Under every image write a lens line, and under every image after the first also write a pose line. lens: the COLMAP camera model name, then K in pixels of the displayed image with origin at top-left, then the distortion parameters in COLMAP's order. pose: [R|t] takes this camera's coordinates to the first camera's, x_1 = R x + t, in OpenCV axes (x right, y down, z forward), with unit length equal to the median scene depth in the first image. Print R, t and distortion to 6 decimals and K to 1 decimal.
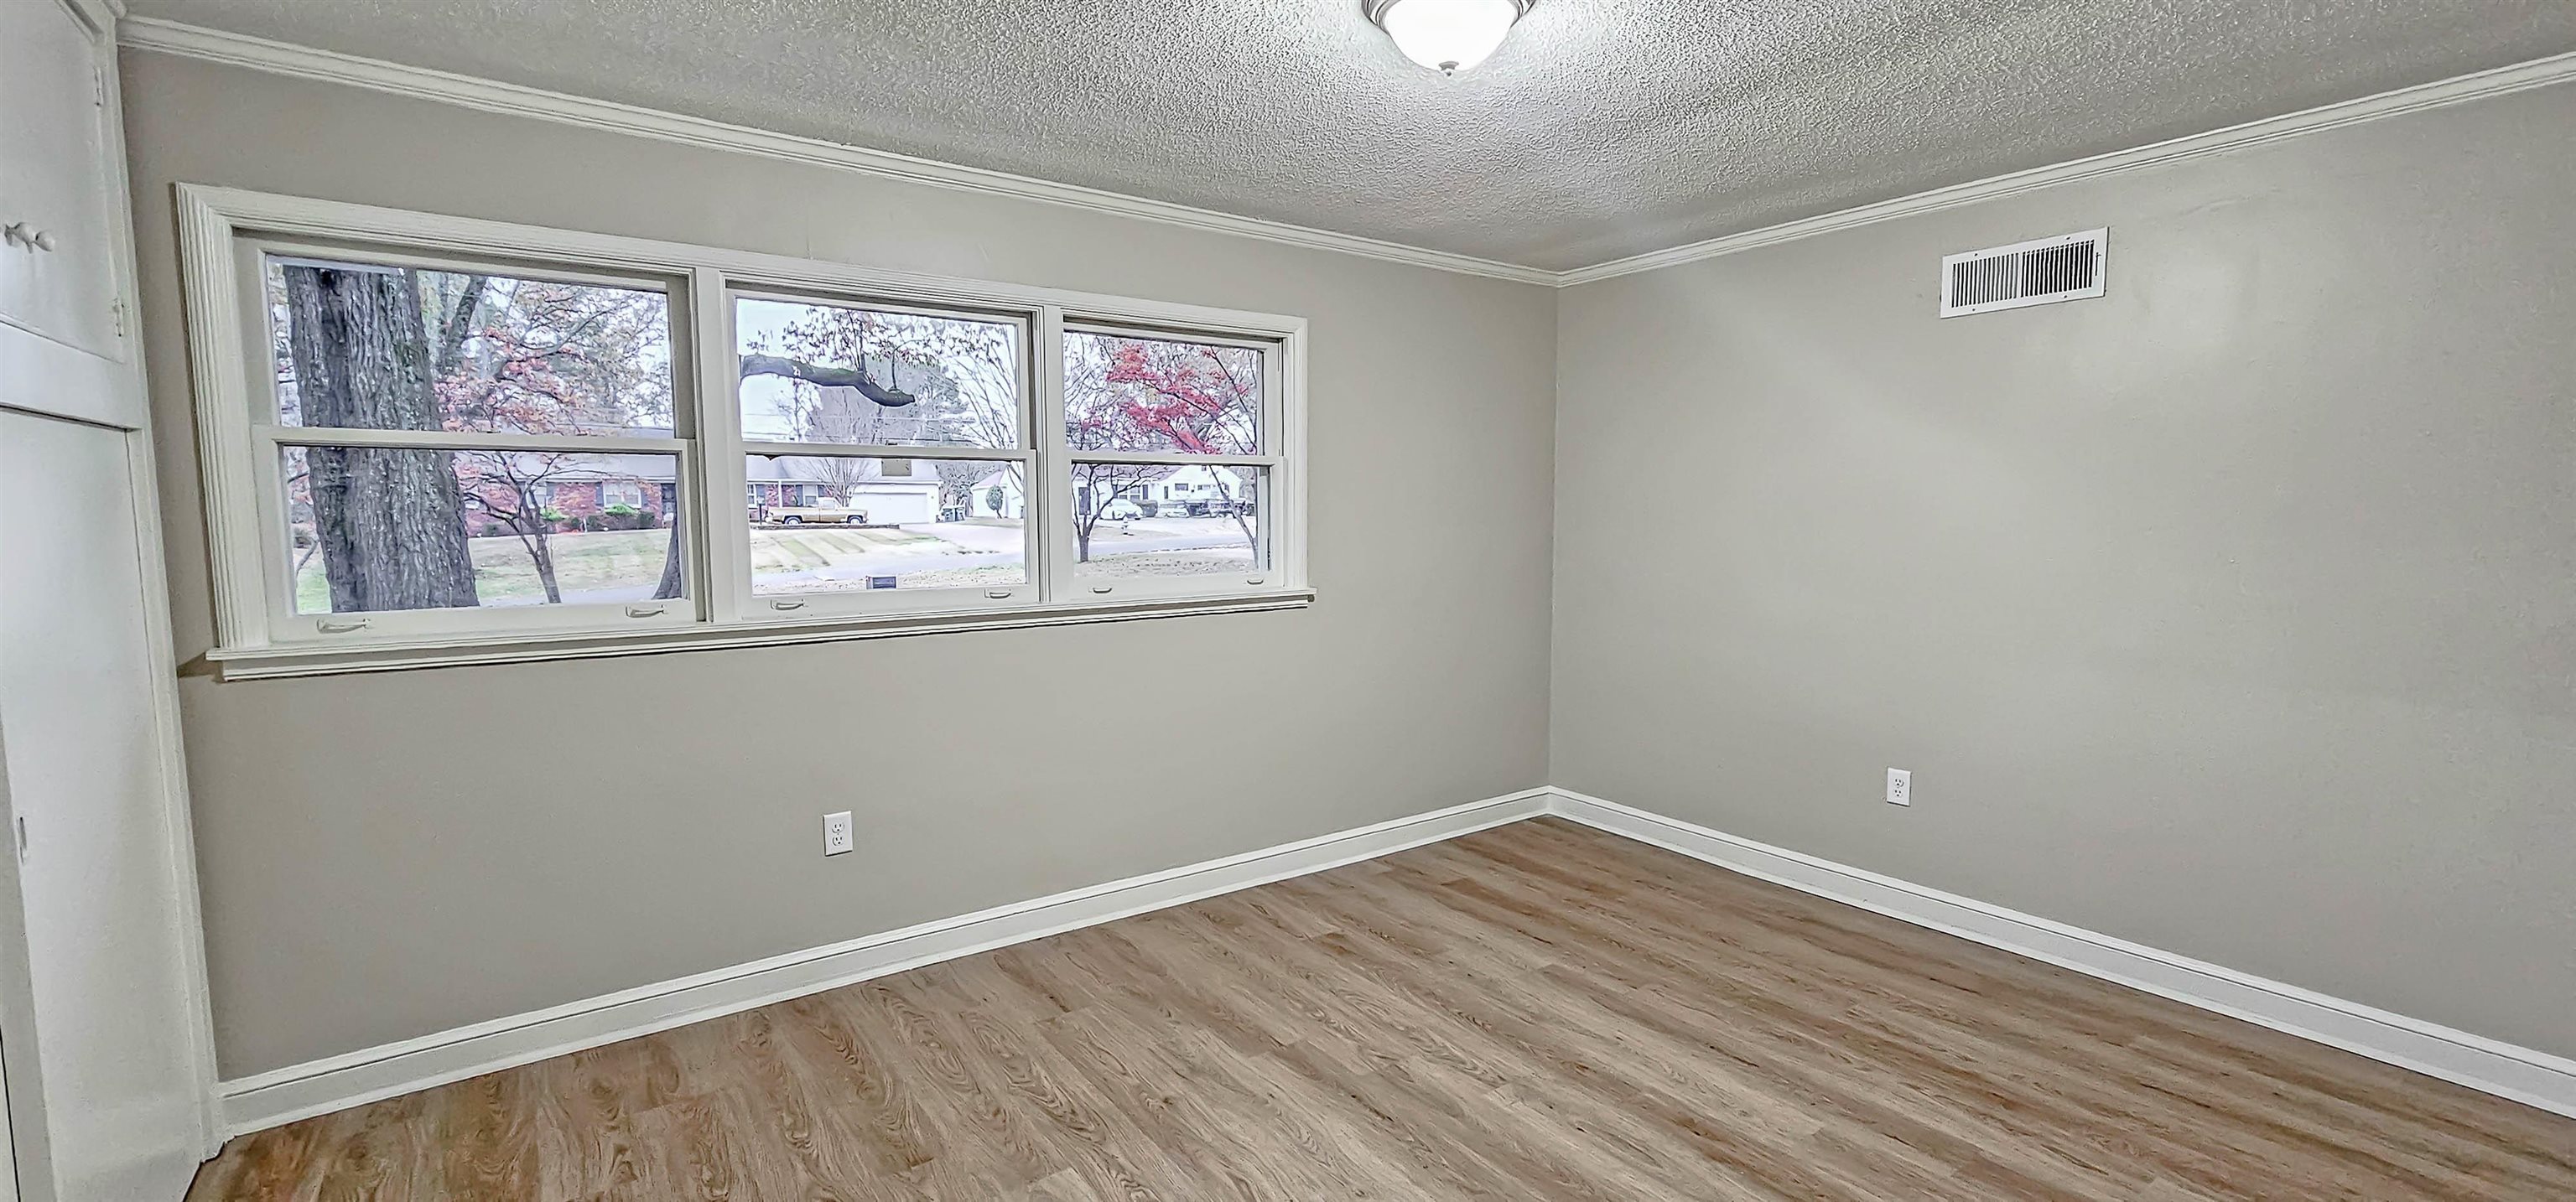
lens RADIAL K [[1103.5, 0, 1304.4], [0, 1103.5, 597.8], [0, 0, 1]] dist [-0.008330, 0.000113]
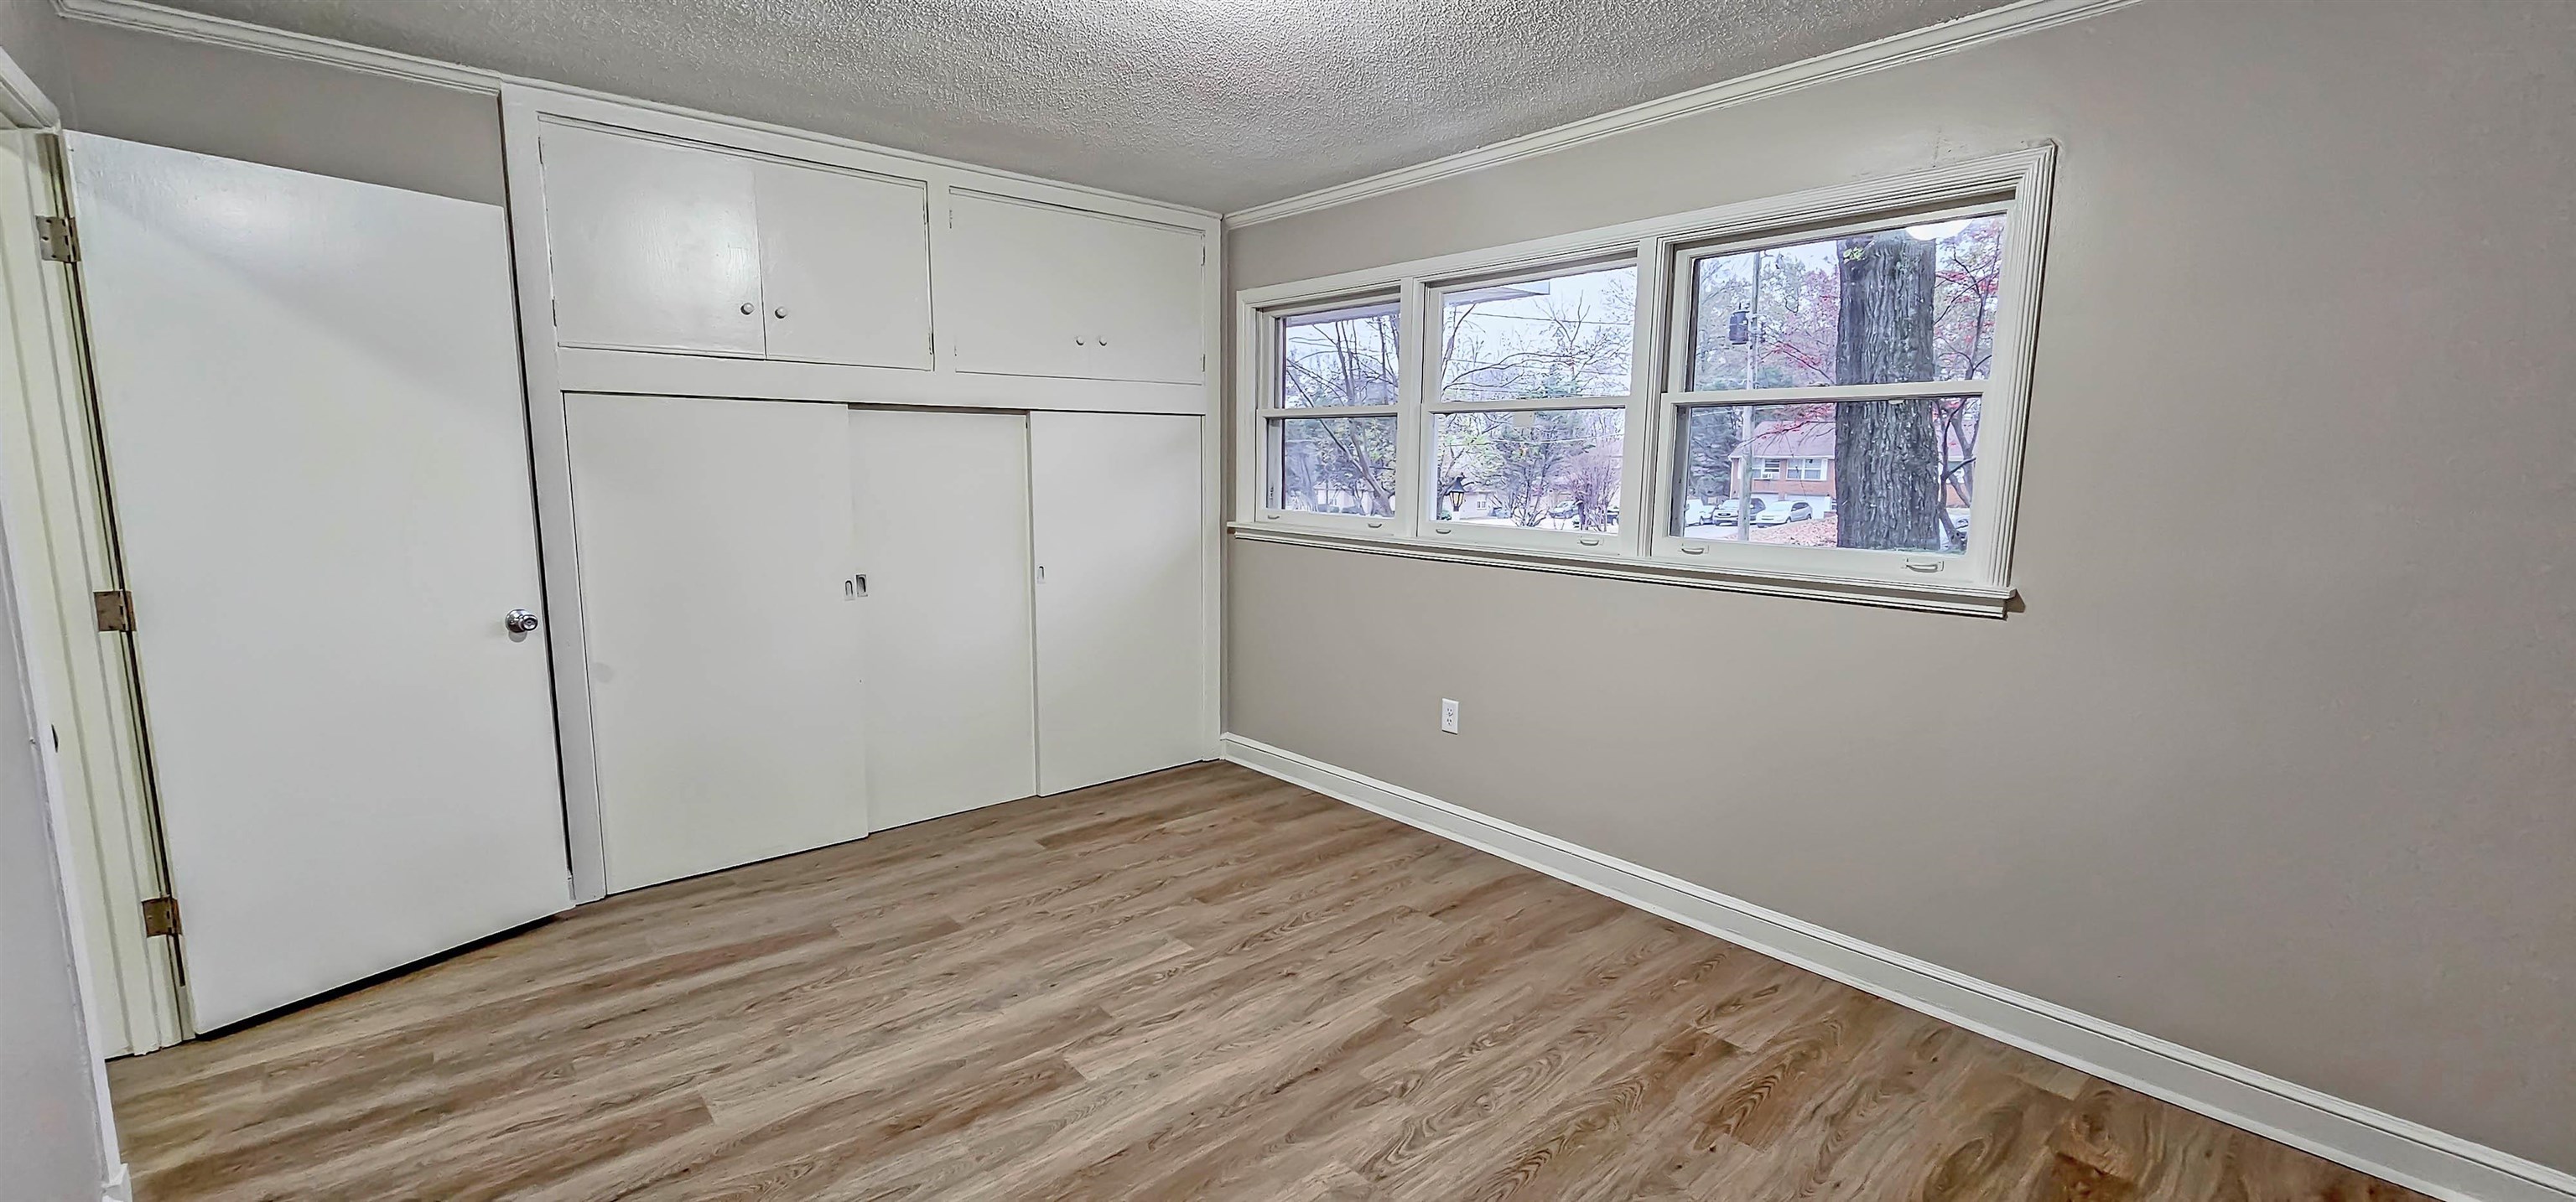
lens RADIAL K [[1061.4, 0, 1300.1], [0, 1061.4, 600.3], [0, 0, 1]] dist [0.001047, -0.000219]
pose [[0.082464, 0.137082, -0.987121, 0.764611], [-0.092867, 0.987242, 0.129341, -0.058537], [0.992258, 0.081005, 0.094142, 0.734855]]
